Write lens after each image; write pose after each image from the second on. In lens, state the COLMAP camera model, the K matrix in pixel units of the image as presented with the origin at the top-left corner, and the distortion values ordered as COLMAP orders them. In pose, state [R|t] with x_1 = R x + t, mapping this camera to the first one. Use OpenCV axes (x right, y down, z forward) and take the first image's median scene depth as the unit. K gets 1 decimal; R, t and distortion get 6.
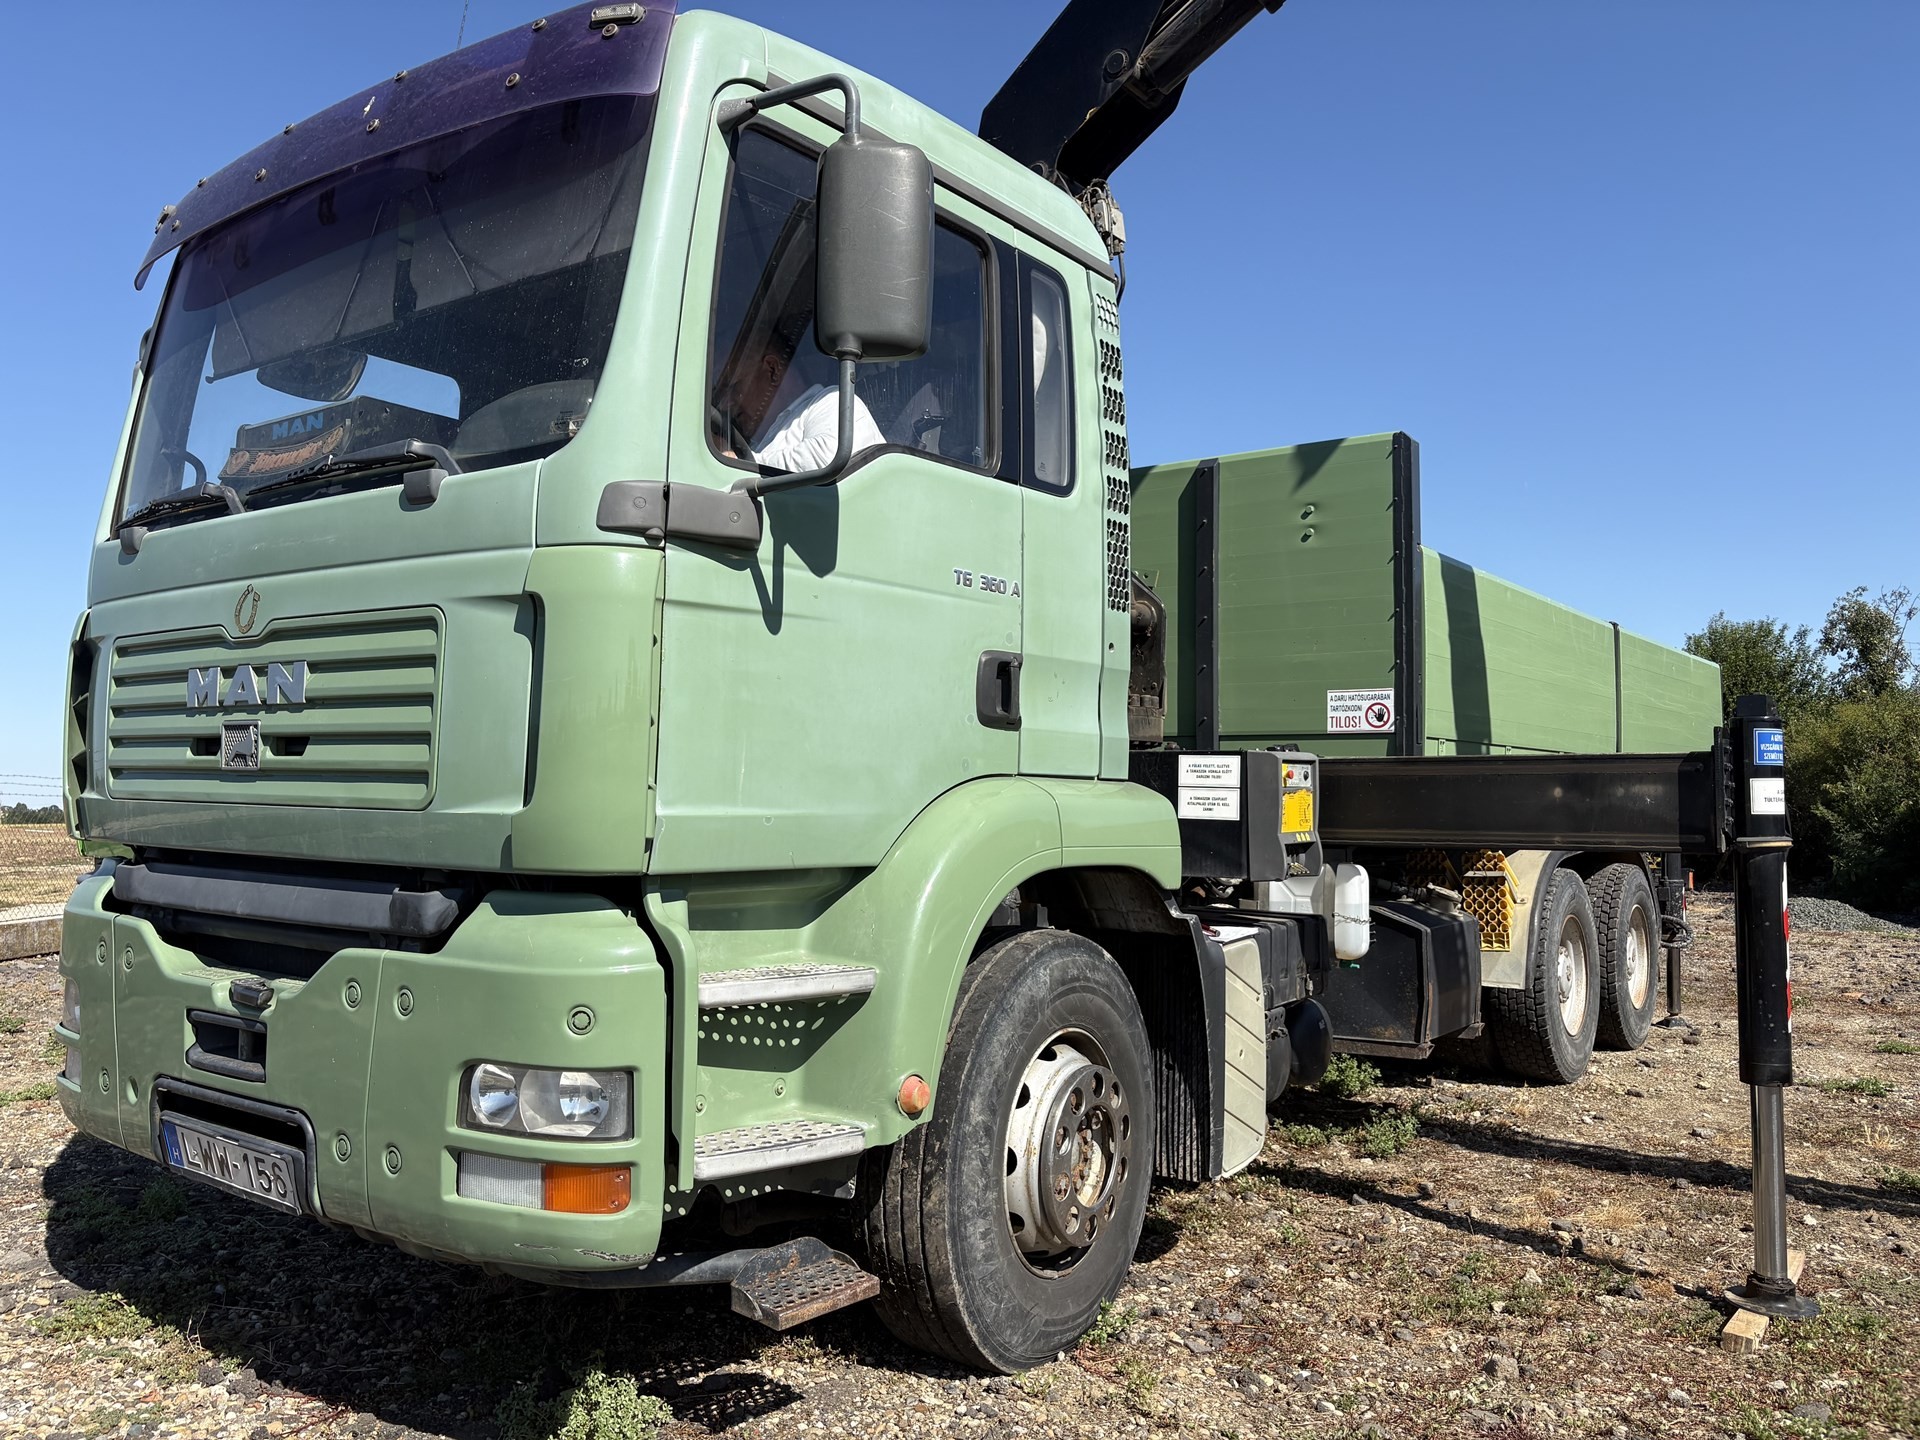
lens RADIAL K [[1467.4, 0, 960.0], [0, 1467.4, 720.0], [0, 0, 1]] dist [-0.000129, 0.000558]
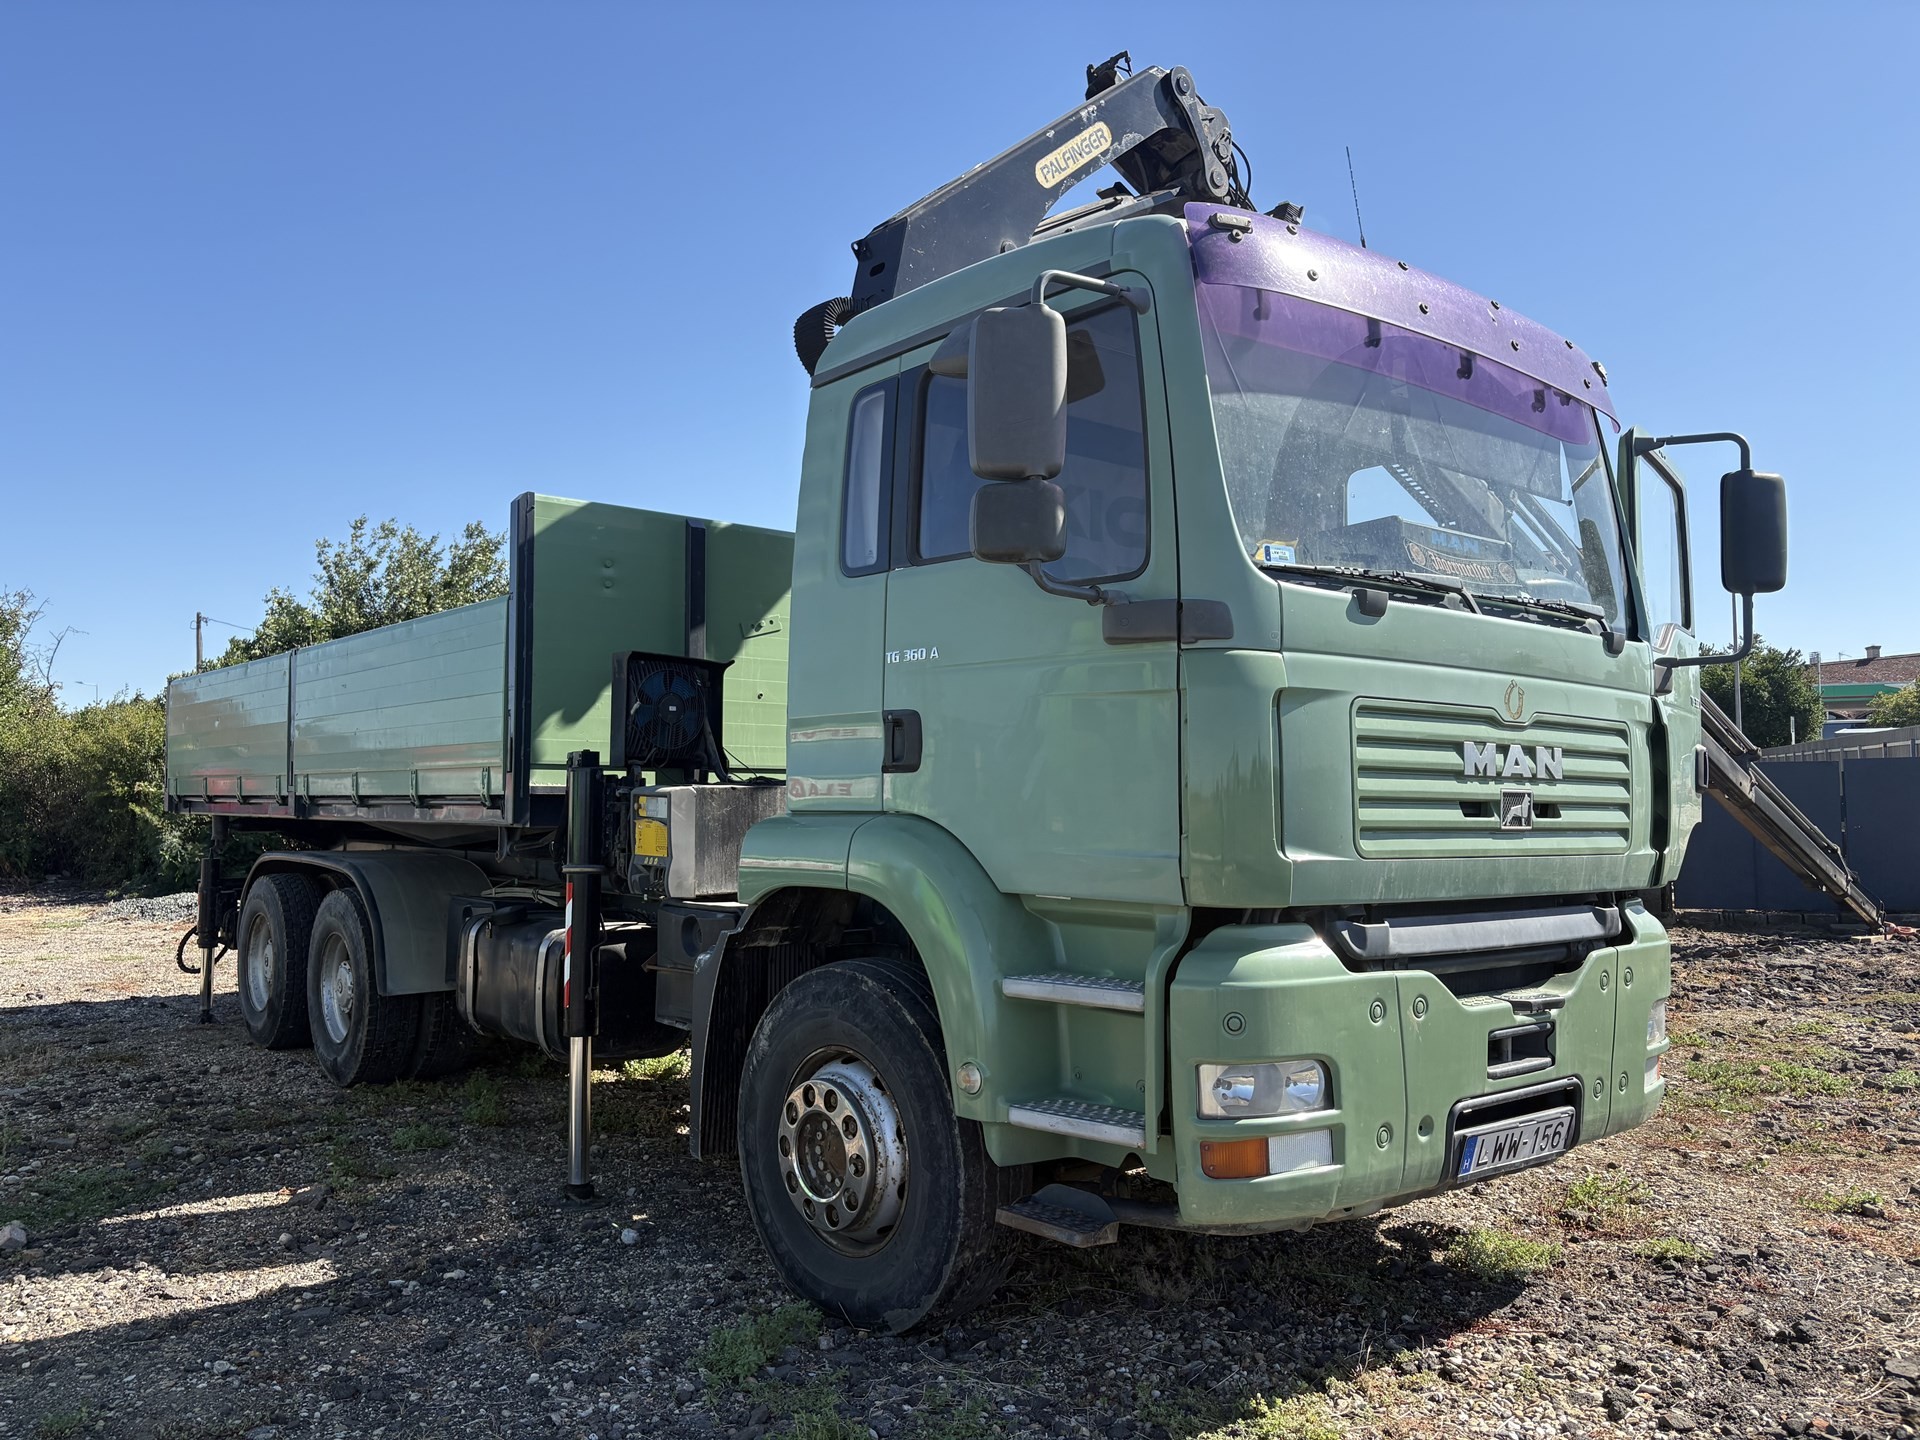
lens RADIAL K [[1467.4, 0, 960.0], [0, 1467.4, 720.0], [0, 0, 1]] dist [-0.000129, 0.000558]
pose [[0.262422, 0.044040, 0.963948, -1.847780], [-0.049570, 0.998254, -0.032113, 0.005140], [-0.963679, -0.039356, 0.264147, 1.148288]]
